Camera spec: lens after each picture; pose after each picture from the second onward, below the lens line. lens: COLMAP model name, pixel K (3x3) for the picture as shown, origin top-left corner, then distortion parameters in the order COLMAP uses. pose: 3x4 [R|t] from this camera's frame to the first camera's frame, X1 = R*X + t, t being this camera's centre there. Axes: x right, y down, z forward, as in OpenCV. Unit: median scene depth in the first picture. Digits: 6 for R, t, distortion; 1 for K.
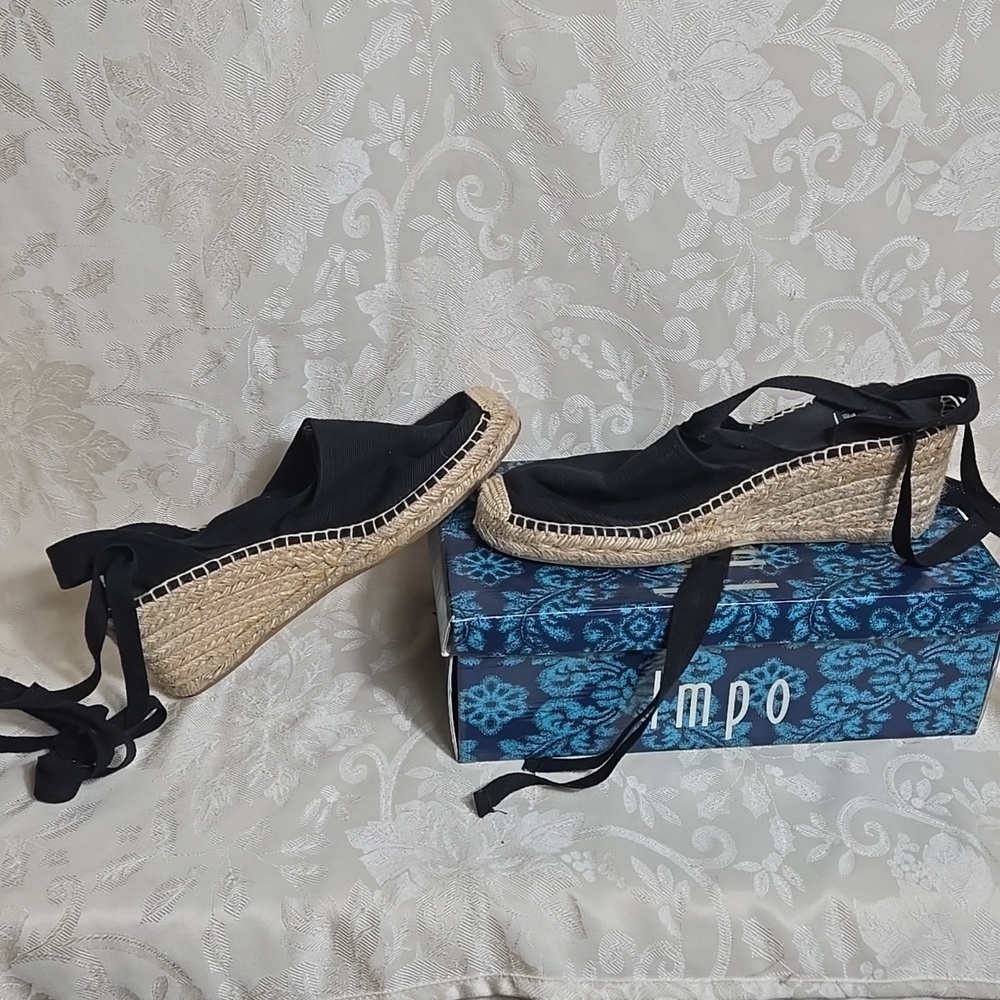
lens RADIAL K [[1424.4, 0, 500.0], [0, 1424.4, 500.0], [0, 0, 1]] dist [0.033408, -0.052872]
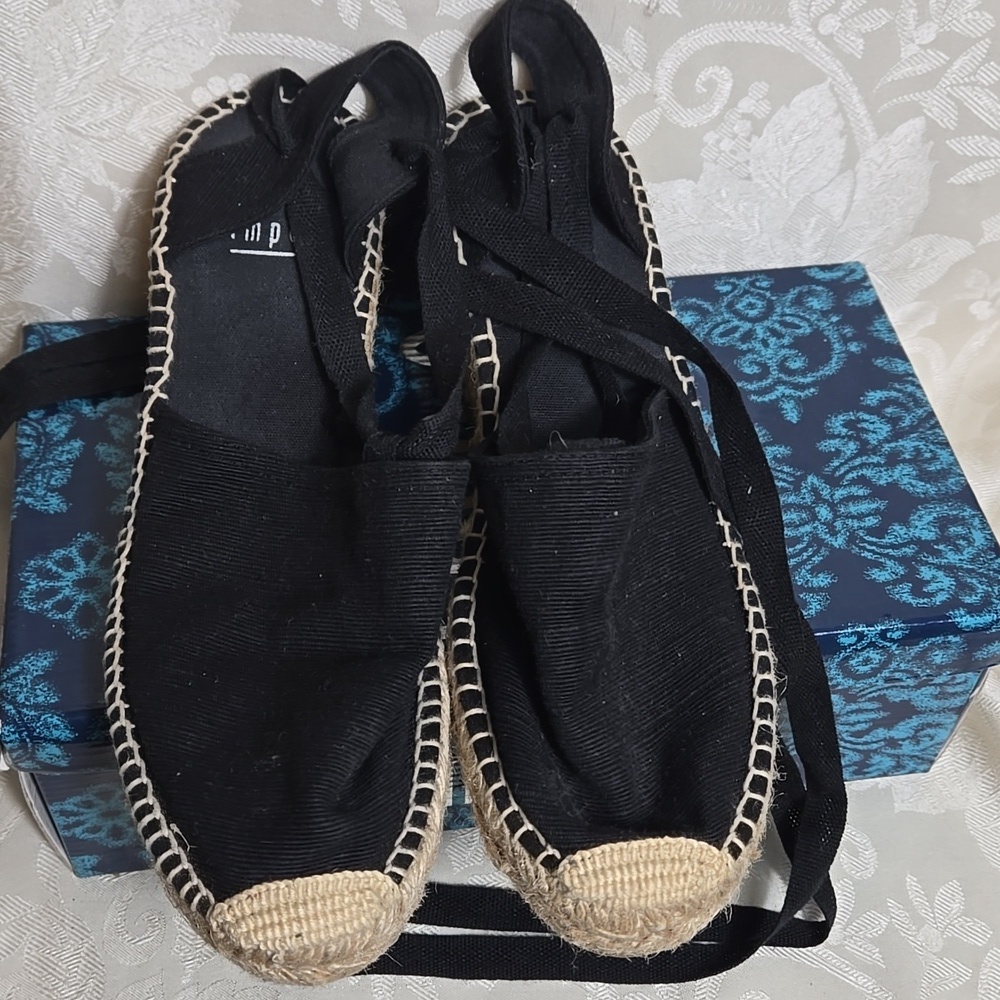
lens RADIAL K [[1424.4, 0, 500.0], [0, 1424.4, 500.0], [0, 0, 1]] dist [0.033408, -0.052872]
pose [[0.998174, -0.028785, 0.053101, 0.120138], [0.010029, 0.945923, 0.324236, -0.158203], [-0.059562, -0.323112, 0.944485, 0.477963]]
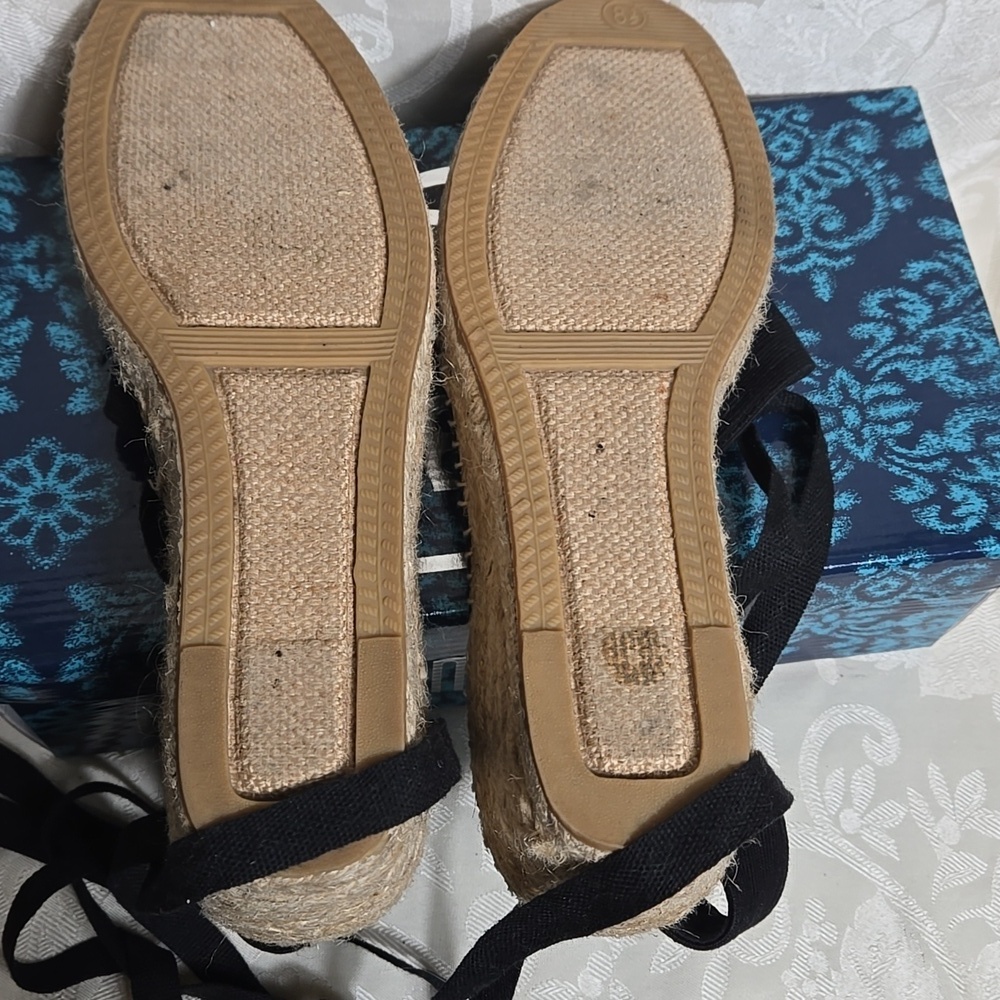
lens RADIAL K [[1424.4, 0, 500.0], [0, 1424.4, 500.0], [0, 0, 1]] dist [0.033408, -0.052872]
pose [[0.997963, -0.024863, 0.058748, 0.120007], [-0.012999, 0.822341, 0.568846, -0.237572], [-0.062454, -0.568451, 0.820343, 0.570982]]
